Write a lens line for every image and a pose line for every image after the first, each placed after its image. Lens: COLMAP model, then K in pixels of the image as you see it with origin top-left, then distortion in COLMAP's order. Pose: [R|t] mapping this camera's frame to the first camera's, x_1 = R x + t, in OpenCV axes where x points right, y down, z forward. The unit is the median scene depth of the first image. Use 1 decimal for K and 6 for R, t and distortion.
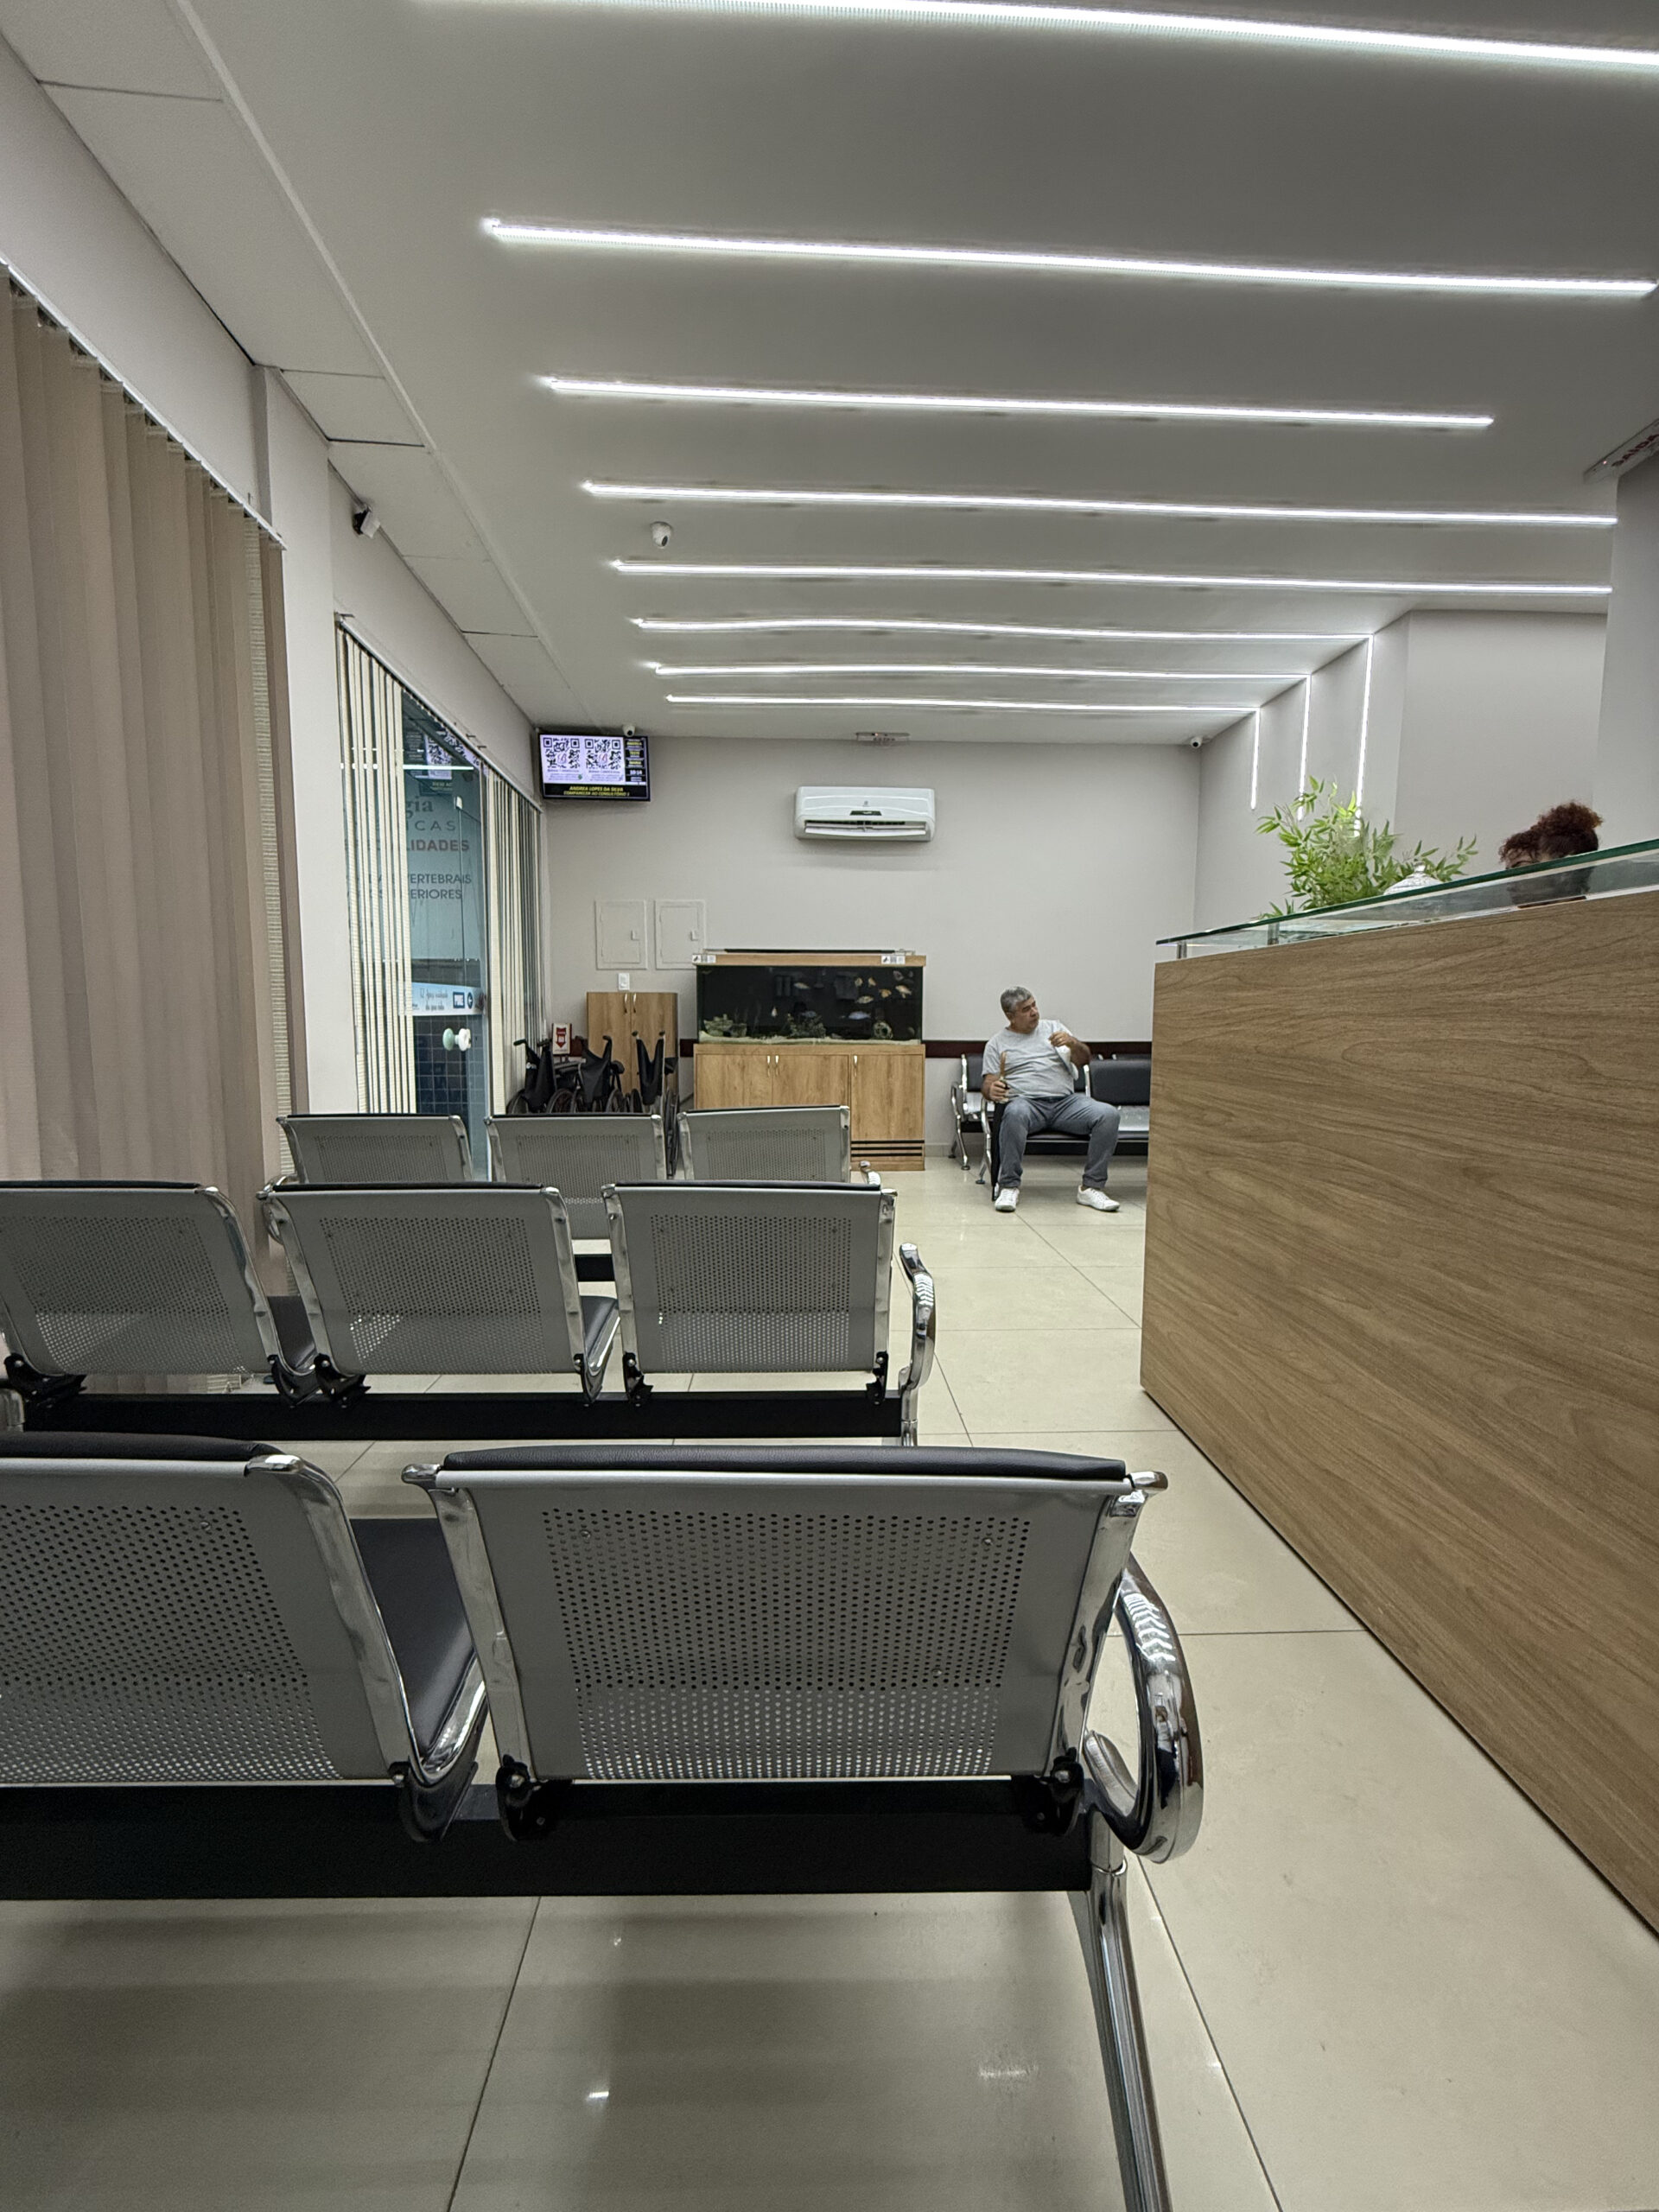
lens RADIAL K [[879.5, 0, 827.2], [0, 879.5, 1102.3], [0, 0, 1]] dist [-0.003583, -0.000358]
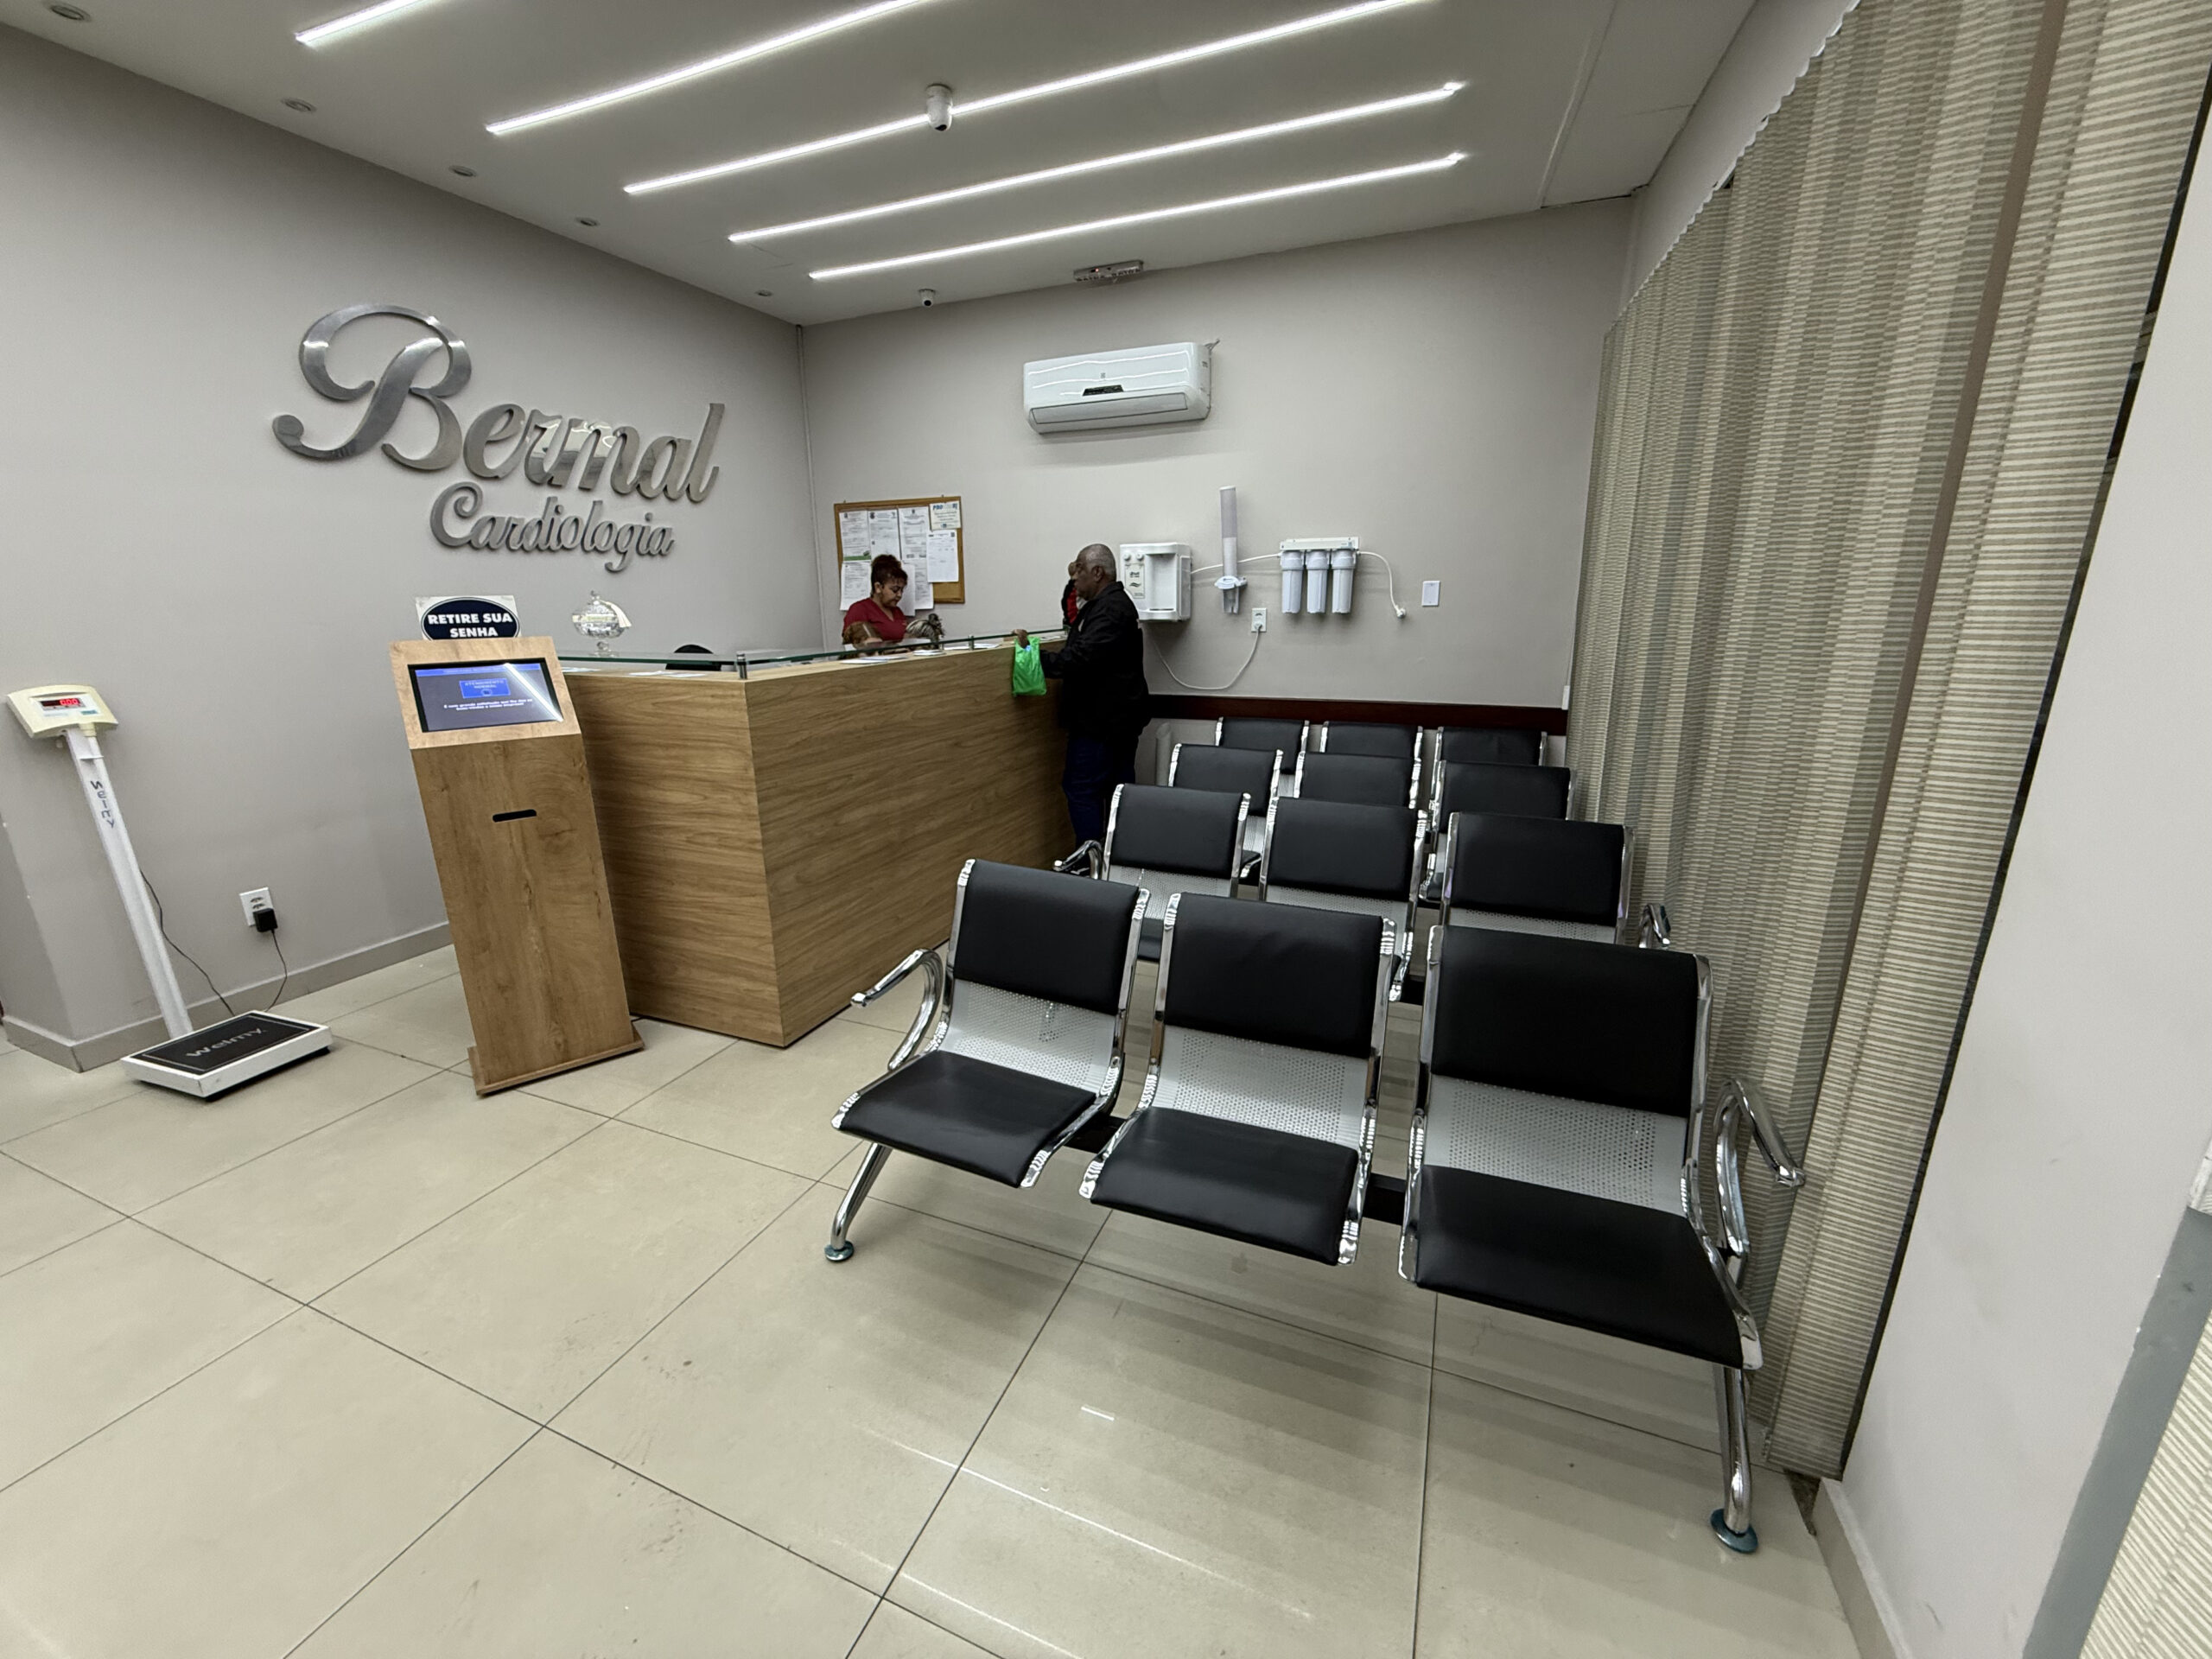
lens RADIAL K [[879.5, 0, 1100.6], [0, 879.5, 828.9], [0, 0, 1]] dist [-0.003583, -0.000358]
pose [[-0.910256, -0.102101, 0.401261, -0.167915], [0.047383, 0.937065, 0.345924, -0.120644], [-0.411327, 0.333892, -0.848131, 0.633702]]
